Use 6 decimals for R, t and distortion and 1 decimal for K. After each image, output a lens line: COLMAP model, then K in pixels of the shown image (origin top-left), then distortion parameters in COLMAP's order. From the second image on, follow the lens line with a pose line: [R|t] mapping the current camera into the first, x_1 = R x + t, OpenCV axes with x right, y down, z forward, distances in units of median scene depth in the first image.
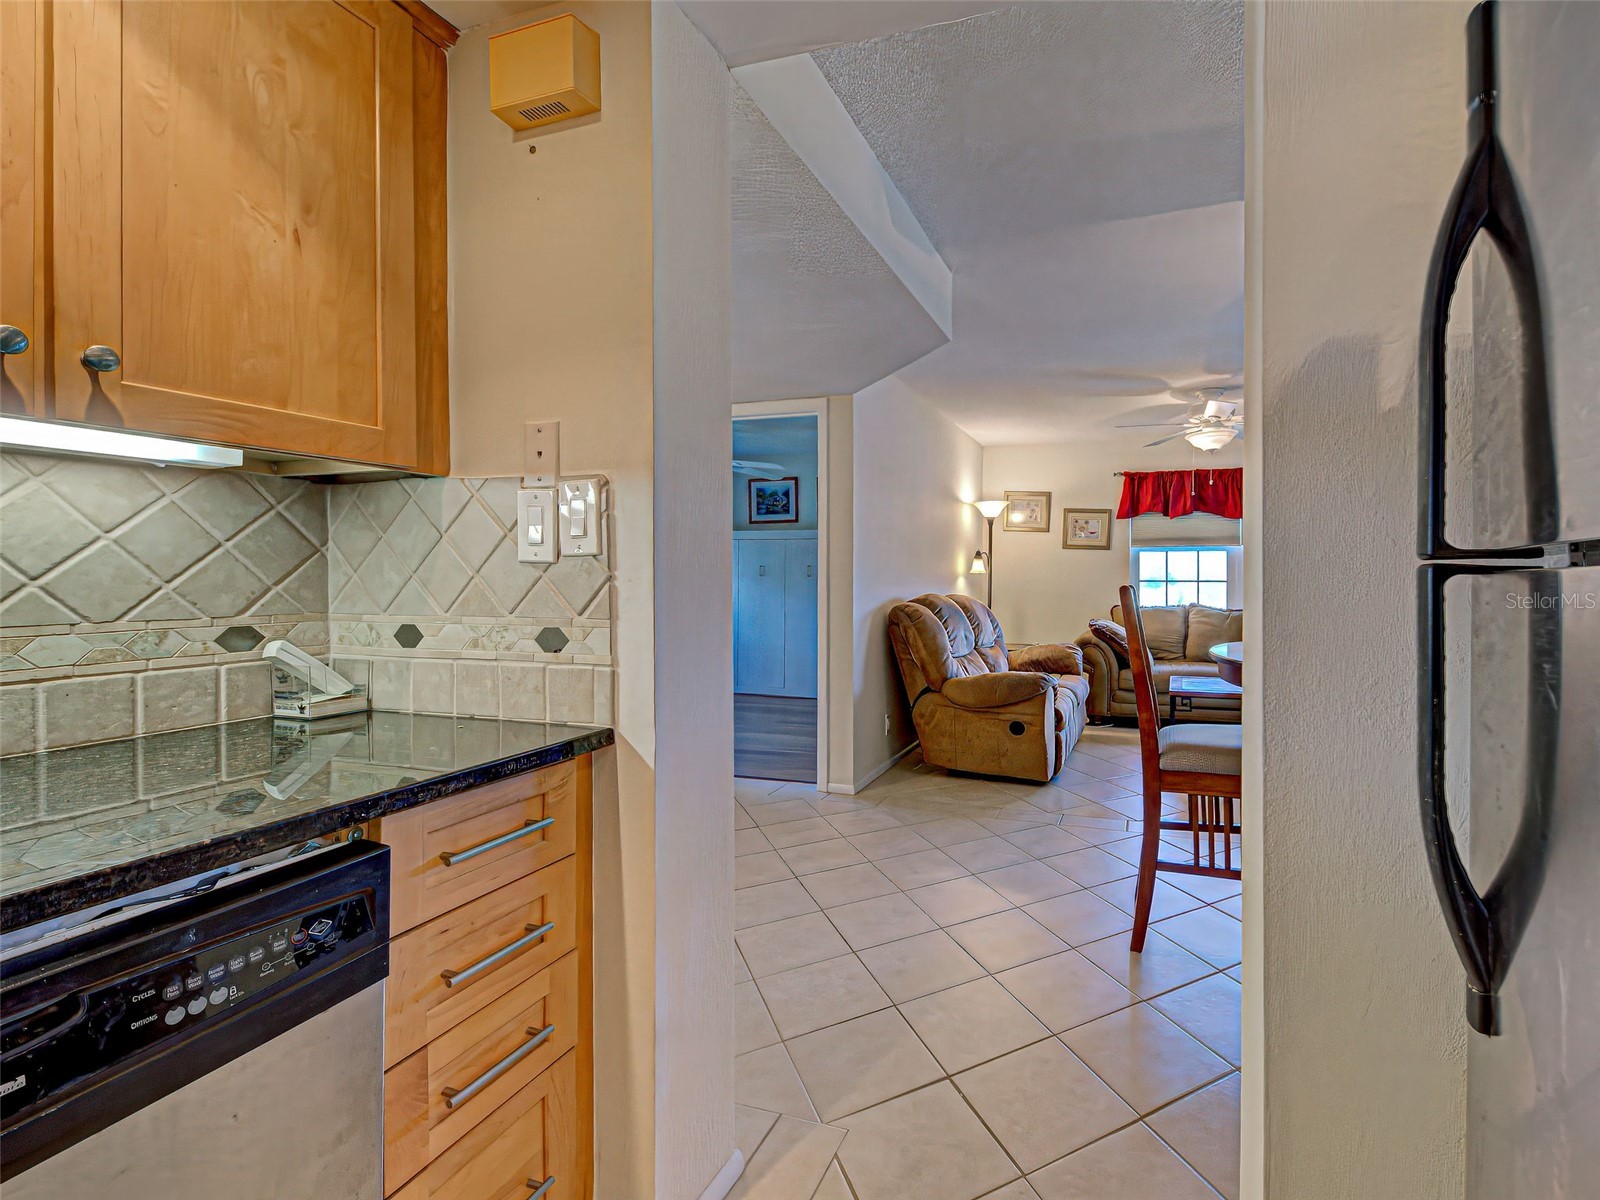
lens RADIAL K [[708.8, 0, 942.8], [0, 708.8, 572.2], [0, 0, 1]] dist [-0.022140, 0.000568]
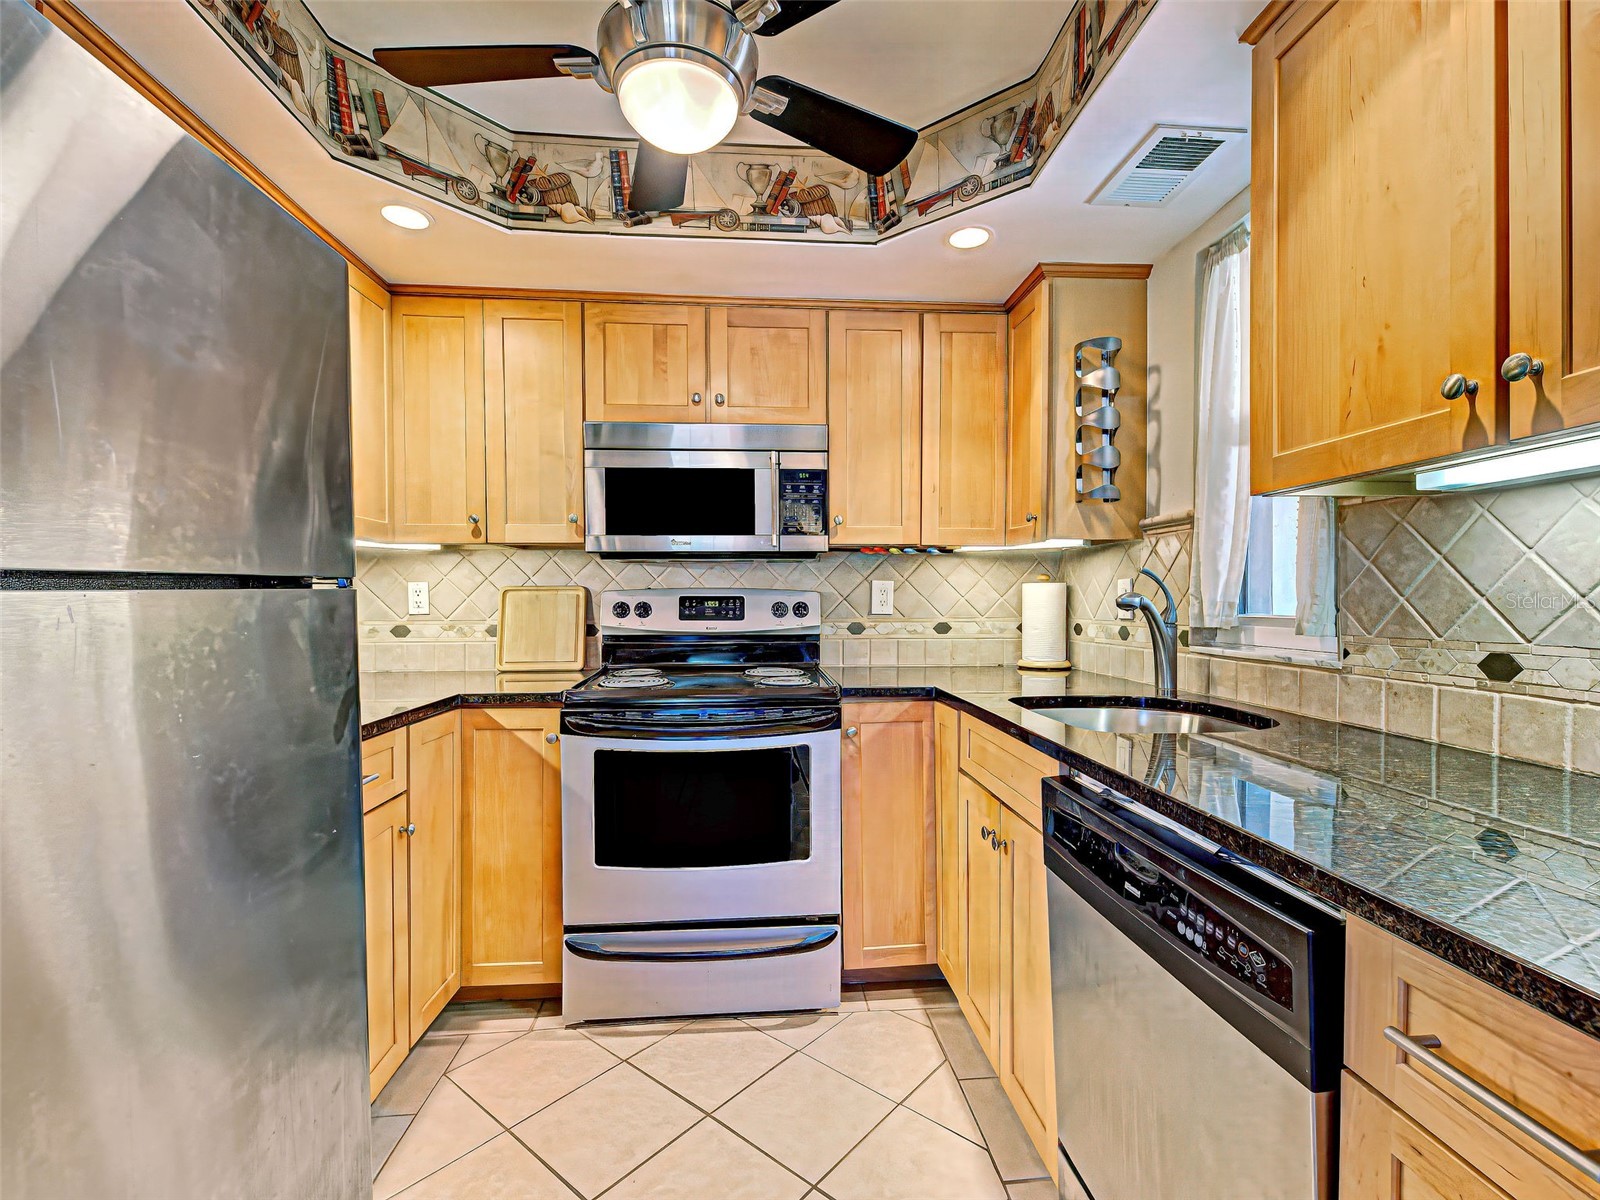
lens RADIAL K [[751.0, 0, 816.5], [0, 751.0, 612.3], [0, 0, 1]] dist [0.013473, -0.006801]
pose [[-0.930655, 0.008350, -0.365803, 0.040889], [0.004764, 0.999931, 0.010705, 0.006648], [0.365867, 0.008220, -0.930631, 1.130215]]
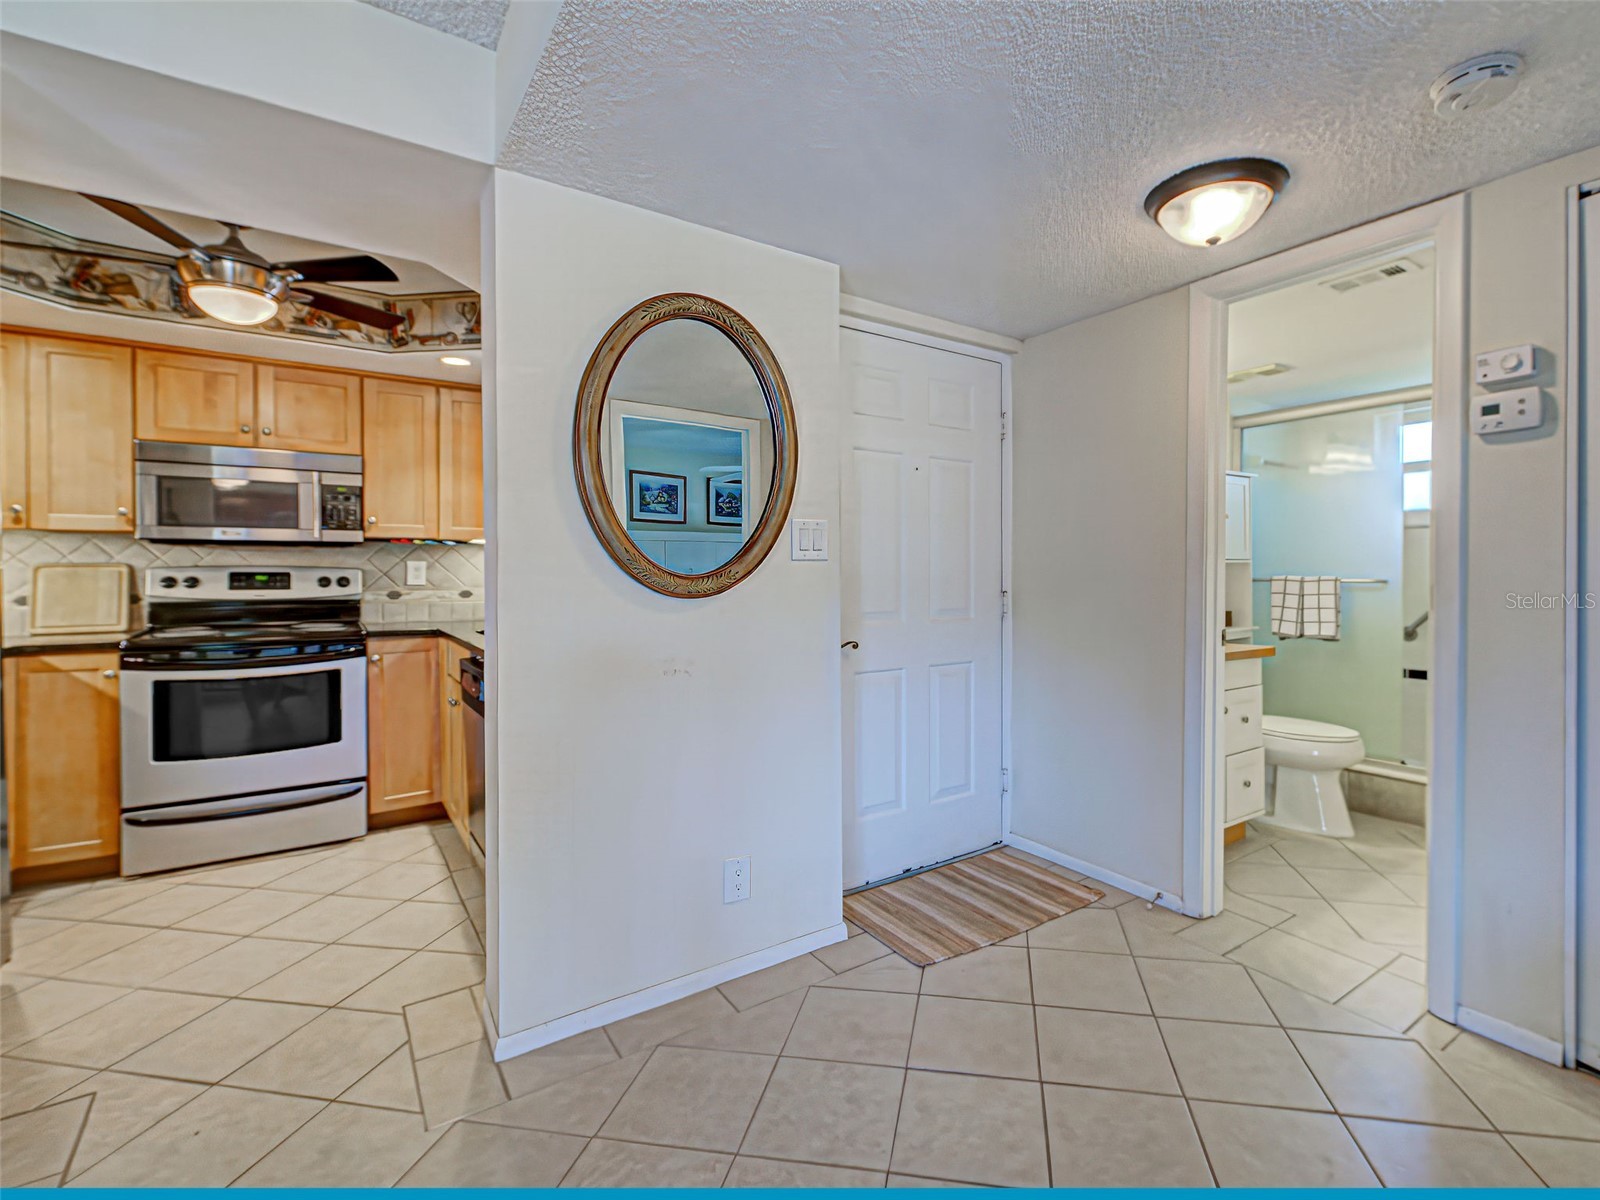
lens RADIAL K [[756.3, 0, 888.1], [0, 756.3, 579.4], [0, 0, 1]] dist [0.014307, -0.007145]
pose [[-0.605518, 0.006452, -0.795805, 0.416089], [0.005119, 0.999978, 0.004212, 0.010961], [0.795815, -0.001524, -0.605538, 2.779678]]
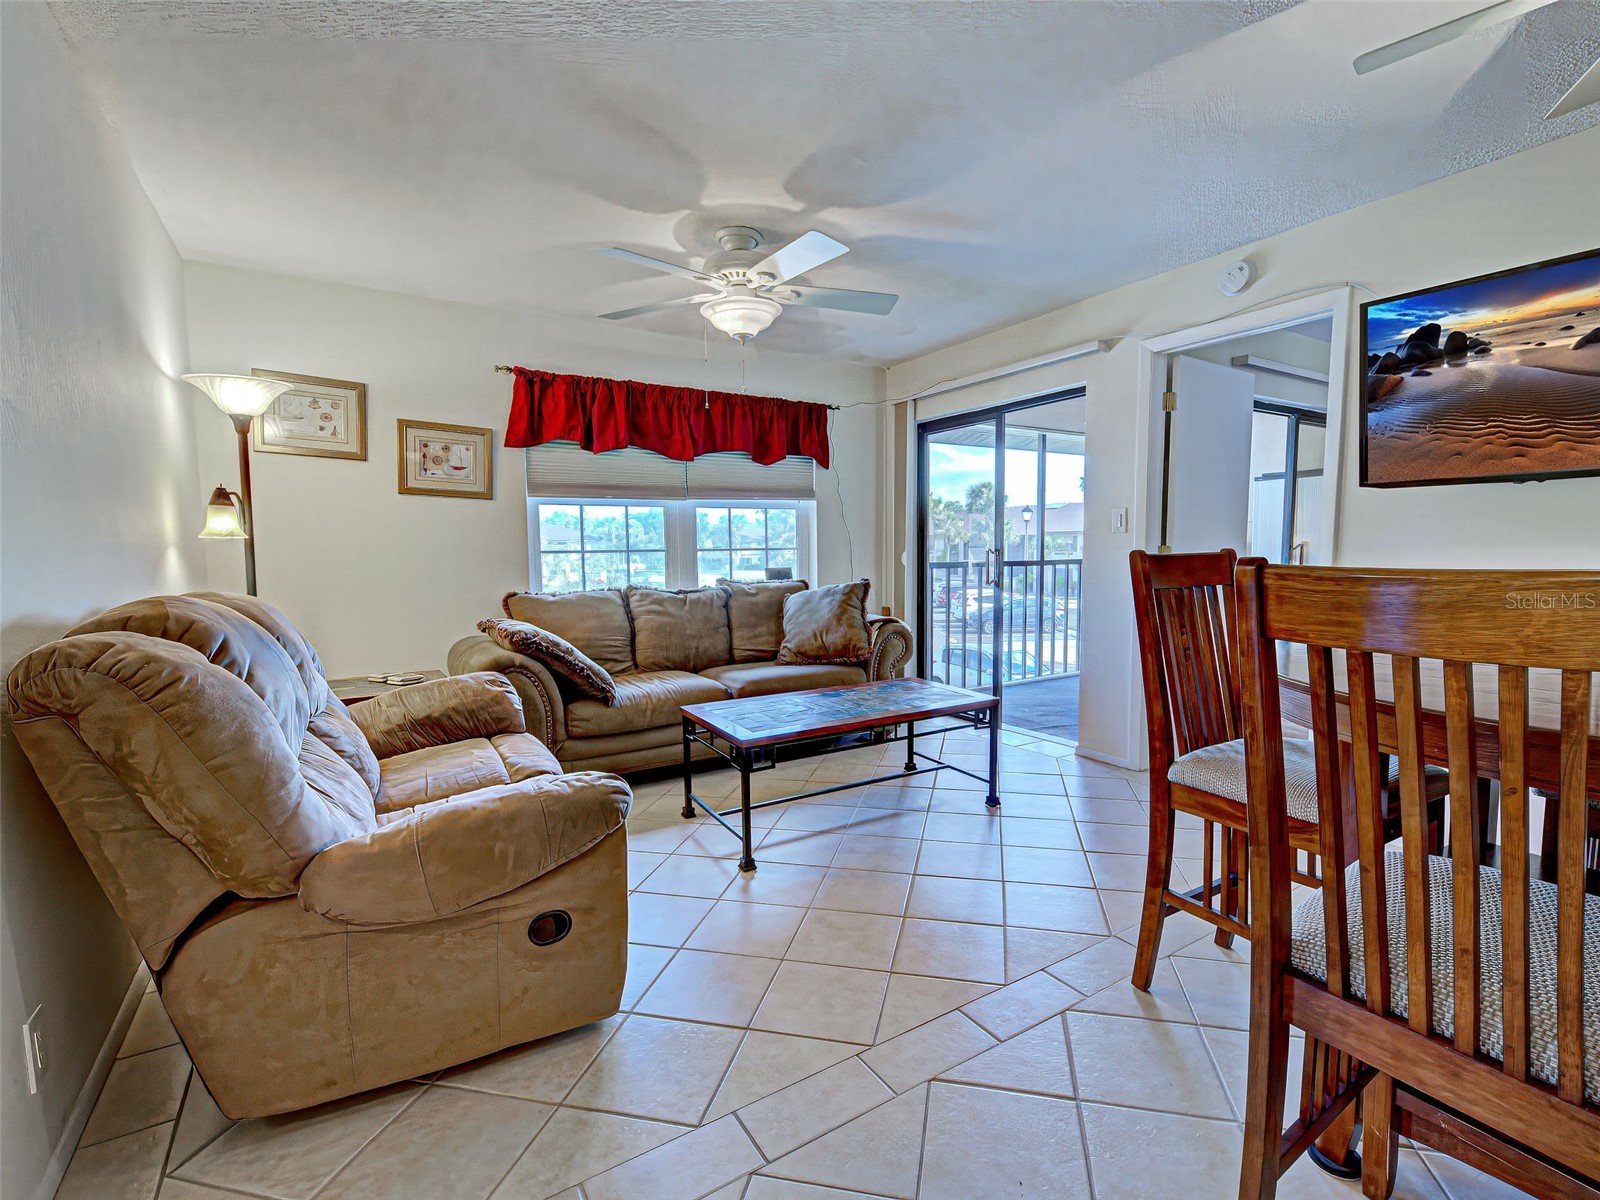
lens RADIAL K [[739.7, 0, 843.2], [0, 739.7, 612.6], [0, 0, 1]] dist [0.006742, -0.006783]
pose [[0.634250, -0.078243, 0.769159, -0.327477], [0.004513, 0.995224, 0.097518, 0.017614], [-0.773115, -0.058380, 0.631573, 2.103090]]
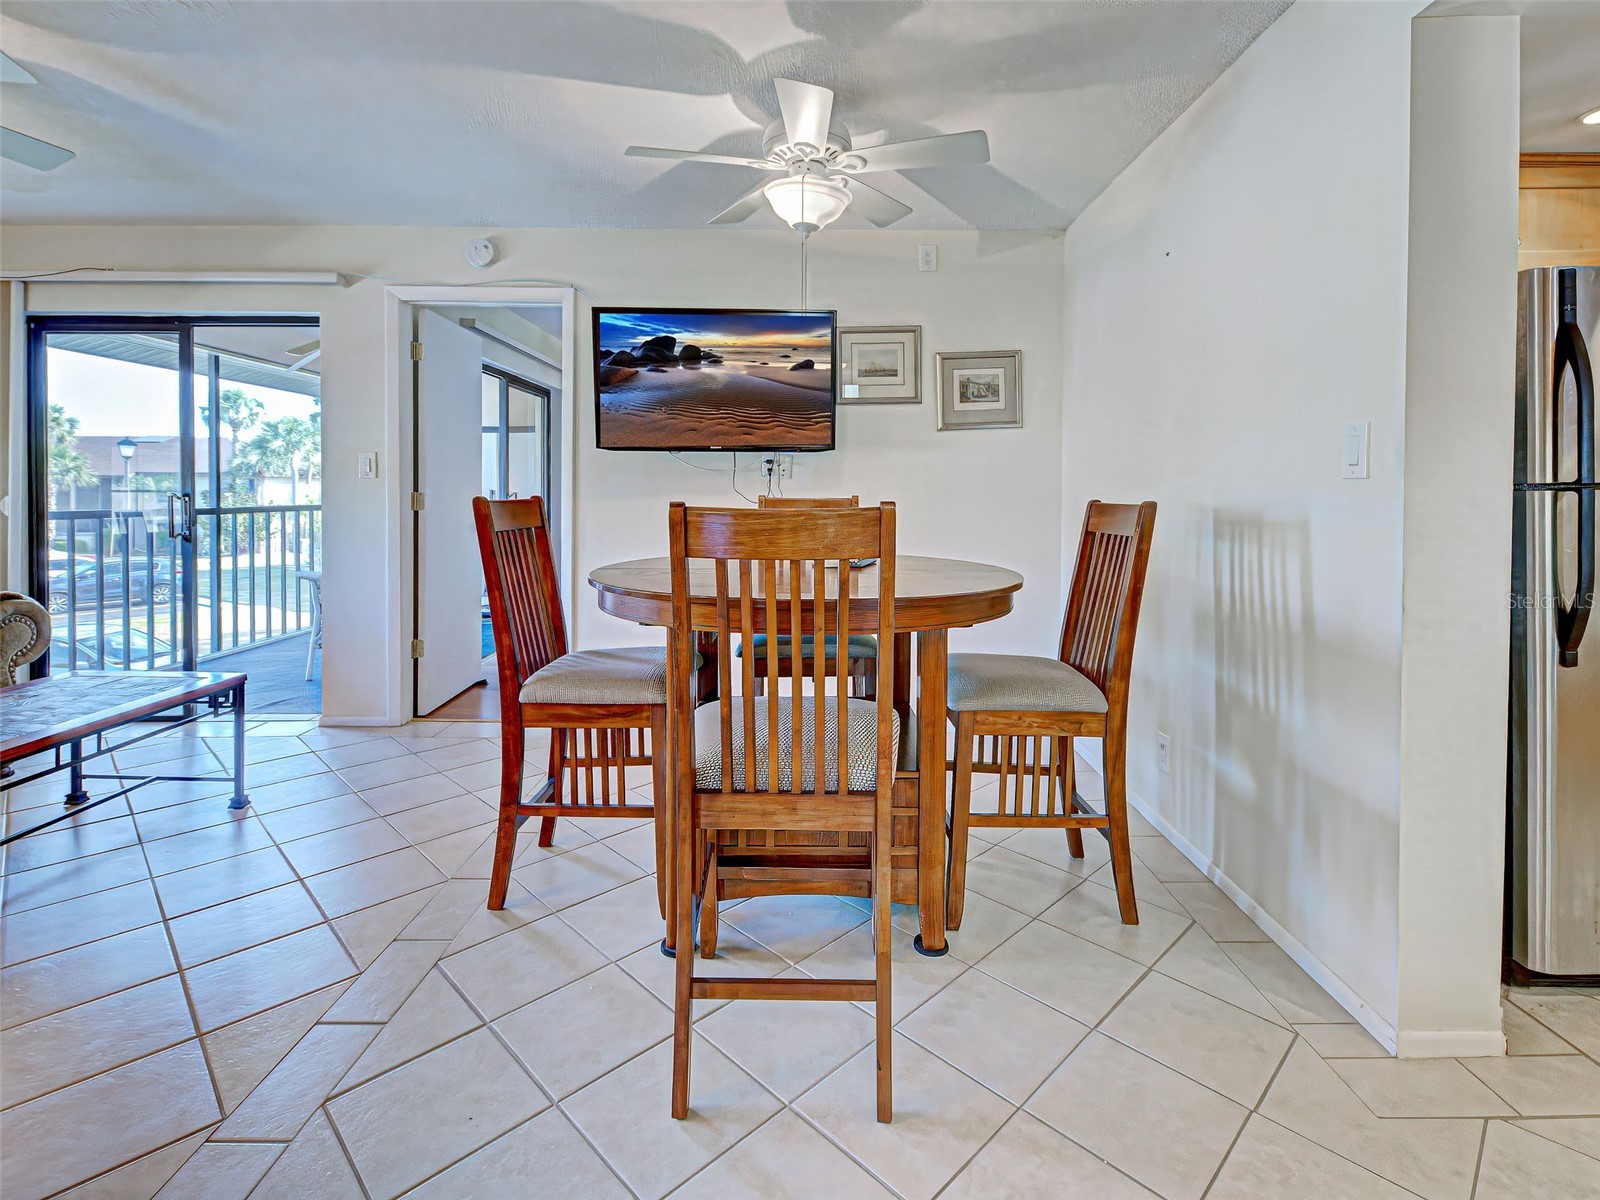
lens RADIAL K [[756.3, 0, 802.7], [0, 756.3, 508.7], [0, 0, 1]] dist [0.014307, -0.007145]
pose [[-0.280804, -0.026403, 0.959402, -0.586897], [-0.013251, 0.999633, 0.023632, 0.018201], [-0.959674, -0.006077, -0.281051, 2.384964]]
